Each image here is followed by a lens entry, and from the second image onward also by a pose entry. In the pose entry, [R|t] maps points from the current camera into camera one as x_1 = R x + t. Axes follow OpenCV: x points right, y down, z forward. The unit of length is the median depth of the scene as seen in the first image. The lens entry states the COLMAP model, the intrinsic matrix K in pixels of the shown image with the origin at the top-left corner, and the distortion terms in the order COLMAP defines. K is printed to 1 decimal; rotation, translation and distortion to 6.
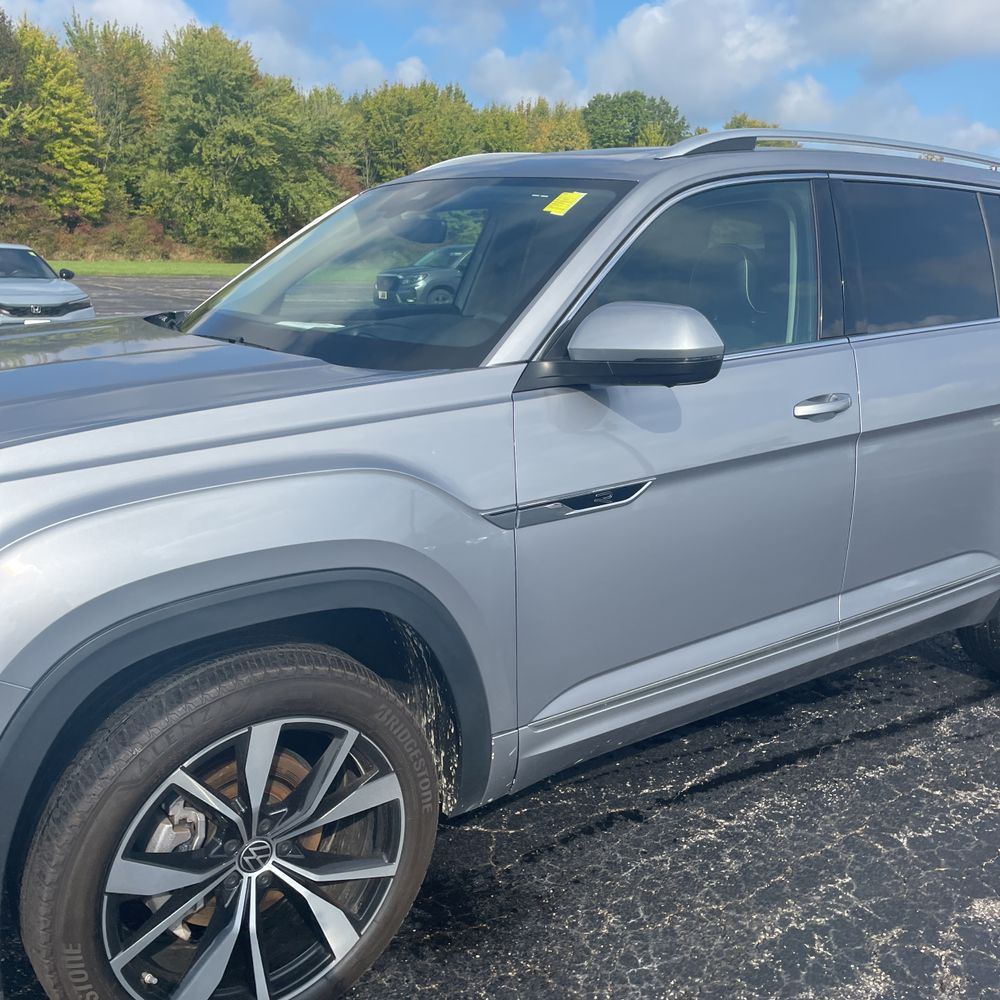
lens RADIAL K [[1018.7, 0, 500.0], [0, 1018.7, 500.0], [0, 0, 1]] dist [0.081007, -0.104926]
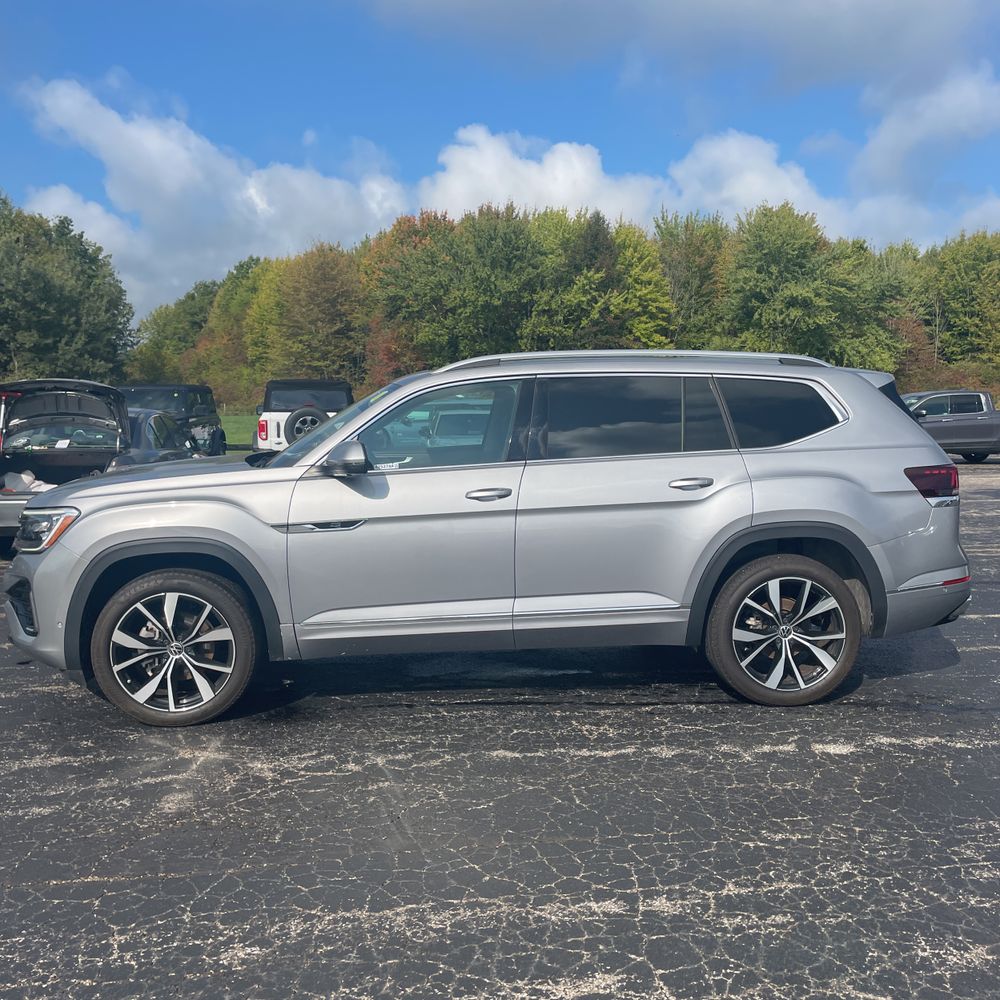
lens RADIAL K [[1022.5, 0, 504.5], [0, 1022.5, 519.3], [0, 0, 1]] dist [0.084208, -0.114683]
pose [[0.853388, 0.033656, -0.520189, 1.282836], [-0.099519, 0.990078, -0.099207, 0.137817], [0.511689, 0.136431, 0.848270, -0.587514]]
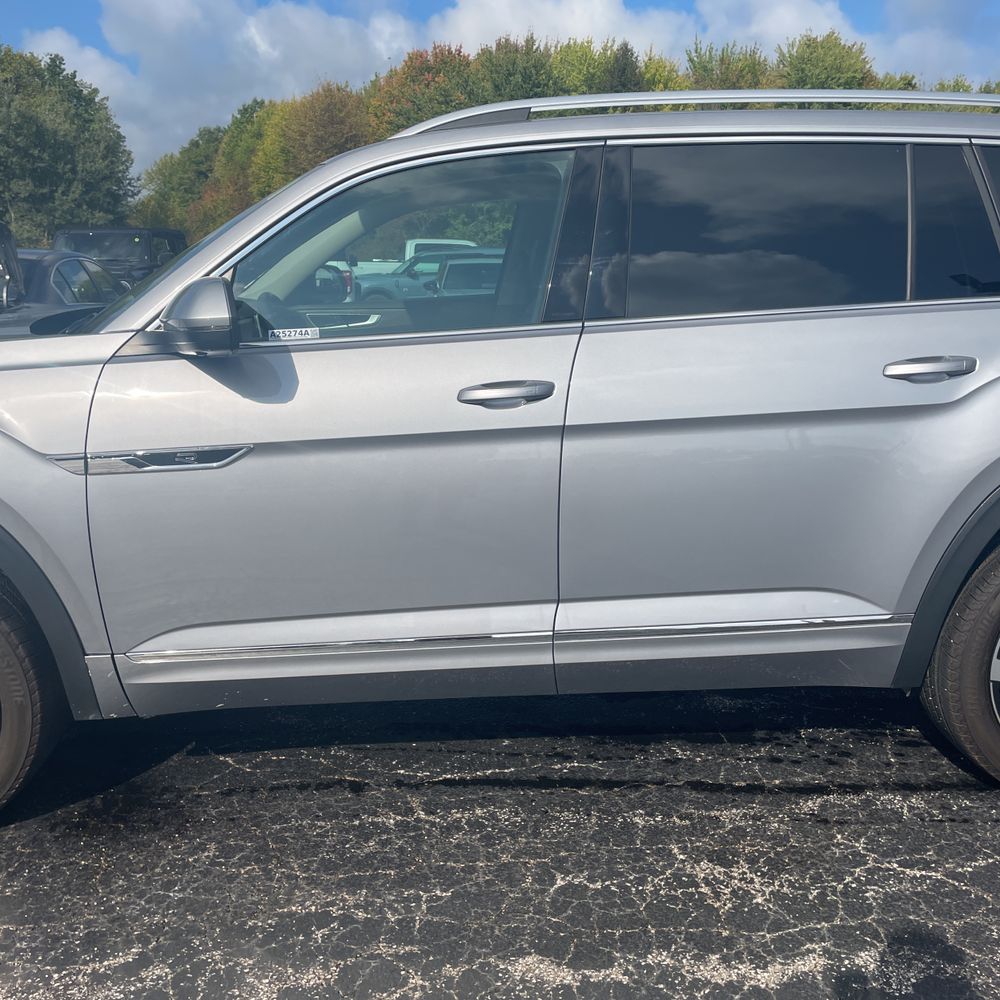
lens RADIAL K [[1020.6, 0, 493.3], [0, 1020.6, 497.8], [0, 0, 1]] dist [0.094562, -0.127662]
pose [[0.838790, 0.097556, -0.535644, 0.774799], [-0.104046, 0.994406, 0.018181, -0.010919], [0.534421, 0.040482, 0.844248, 0.200455]]
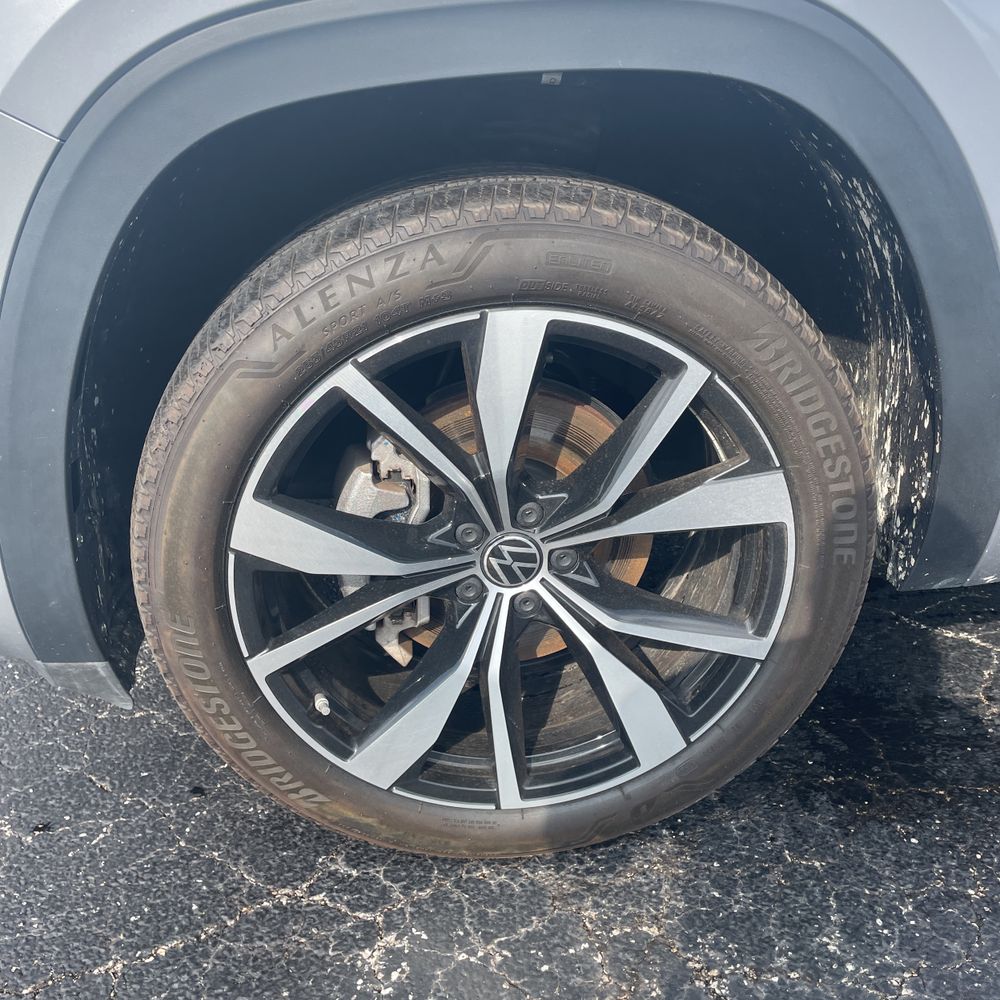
lens RADIAL K [[1021.8, 0, 483.6], [0, 1021.8, 494.6], [0, 0, 1]] dist [0.082330, -0.113499]
pose [[0.854668, 0.171972, -0.489866, 0.017400], [-0.074418, 0.974382, 0.212230, 0.132717], [0.513814, -0.144932, 0.845571, 0.360523]]
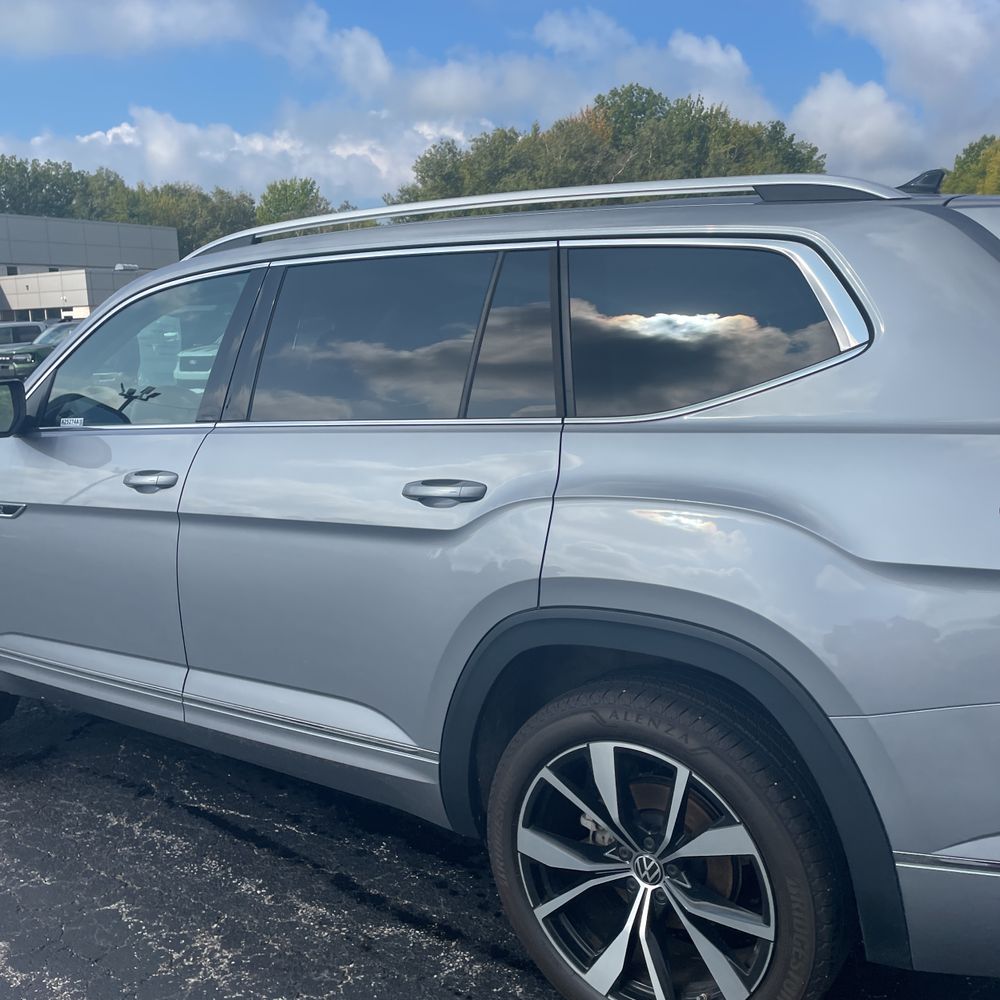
lens RADIAL K [[1021.8, 0, 483.6], [0, 1021.8, 494.6], [0, 0, 1]] dist [0.082330, -0.113499]
pose [[0.317376, 0.129228, -0.939453, 1.402677], [-0.186896, 0.979764, 0.071634, -0.211973], [0.929700, 0.152845, 0.335106, 0.921011]]
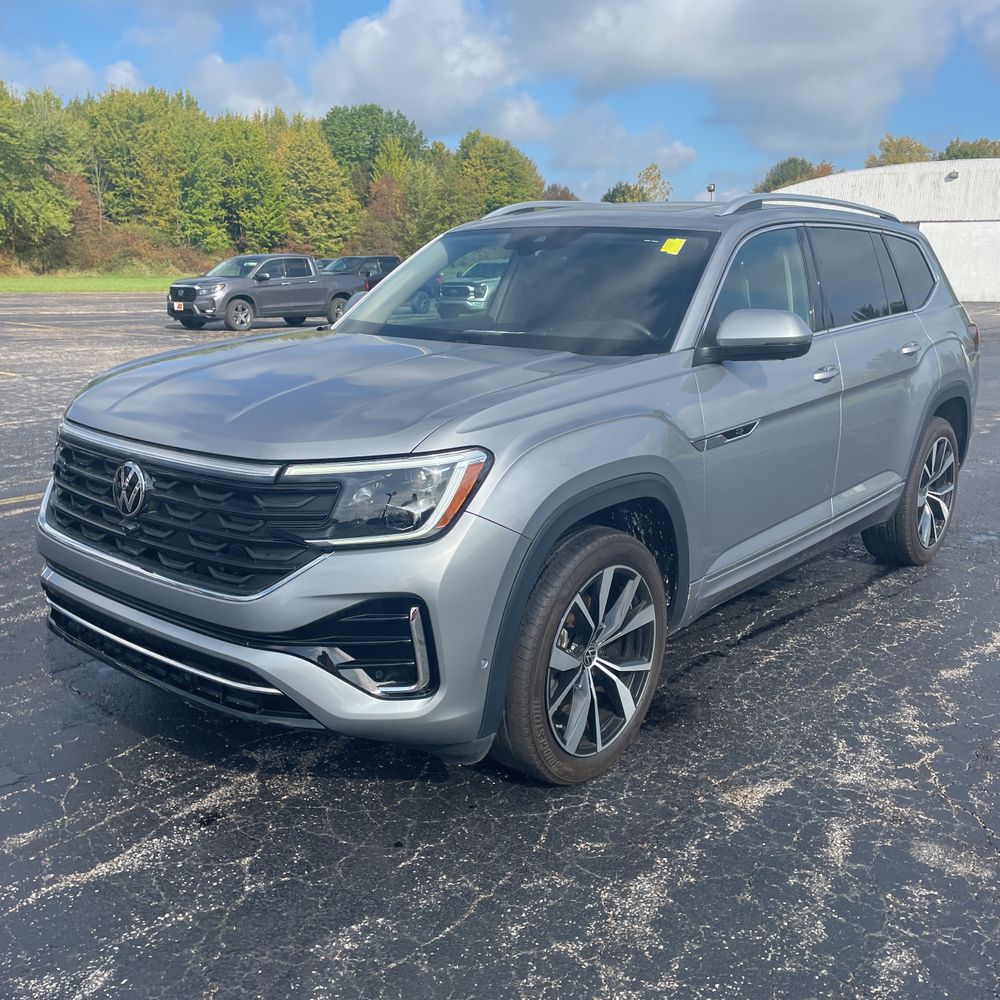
lens RADIAL K [[1018.7, 0, 500.0], [0, 1018.7, 500.0], [0, 0, 1]] dist [0.081007, -0.104926]
pose [[0.969057, -0.066432, 0.237730, -0.523143], [0.068549, 0.997648, -0.000639, 0.064592], [-0.237128, 0.016915, 0.971331, -0.377249]]
